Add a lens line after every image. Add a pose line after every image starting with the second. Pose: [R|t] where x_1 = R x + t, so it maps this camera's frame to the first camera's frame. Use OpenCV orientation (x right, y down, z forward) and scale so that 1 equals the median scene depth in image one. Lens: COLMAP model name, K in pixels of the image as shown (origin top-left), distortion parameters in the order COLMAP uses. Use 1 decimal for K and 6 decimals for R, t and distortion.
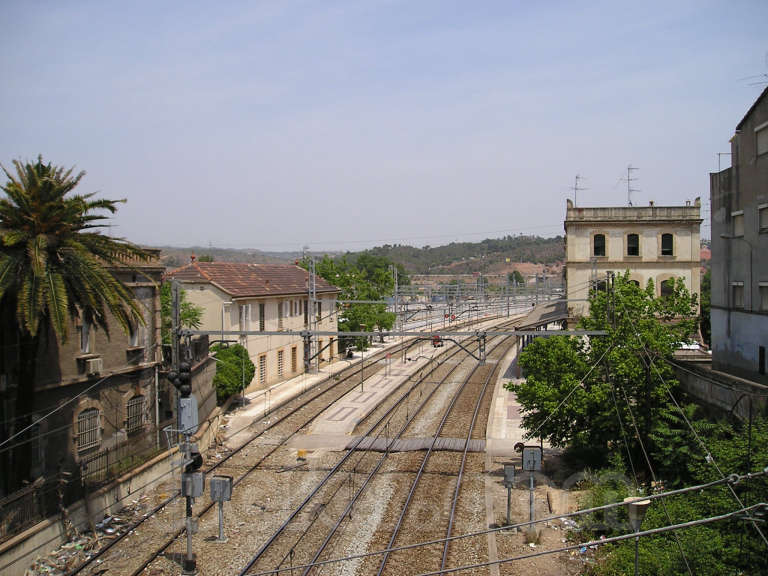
lens RADIAL K [[796.9, 0, 396.9], [0, 796.9, 288.0], [0, 0, 1]] dist [-0.141310, 0.126928]
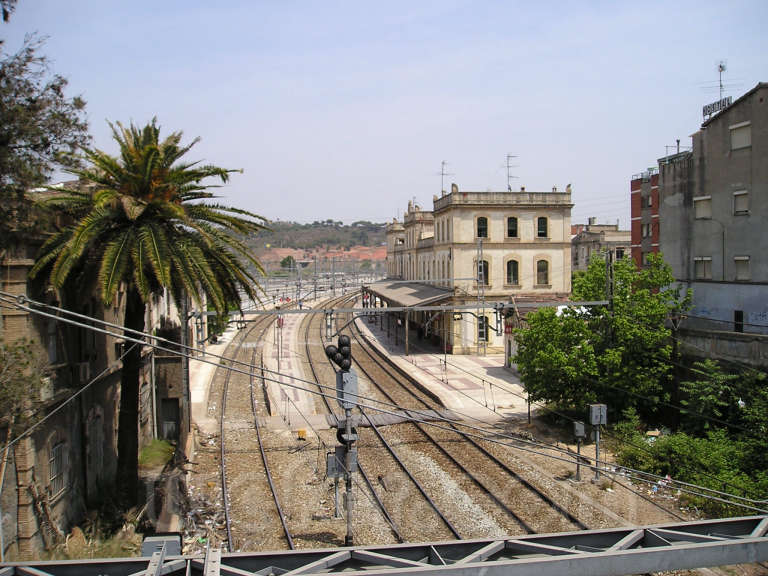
lens RADIAL K [[796.9, 0, 396.9], [0, 796.9, 288.0], [0, 0, 1]] dist [-0.141310, 0.126928]
pose [[0.950972, -0.016060, 0.308859, -0.191108], [0.010602, 0.999757, 0.019341, 0.005840], [-0.309095, -0.015118, 0.950911, 0.013512]]
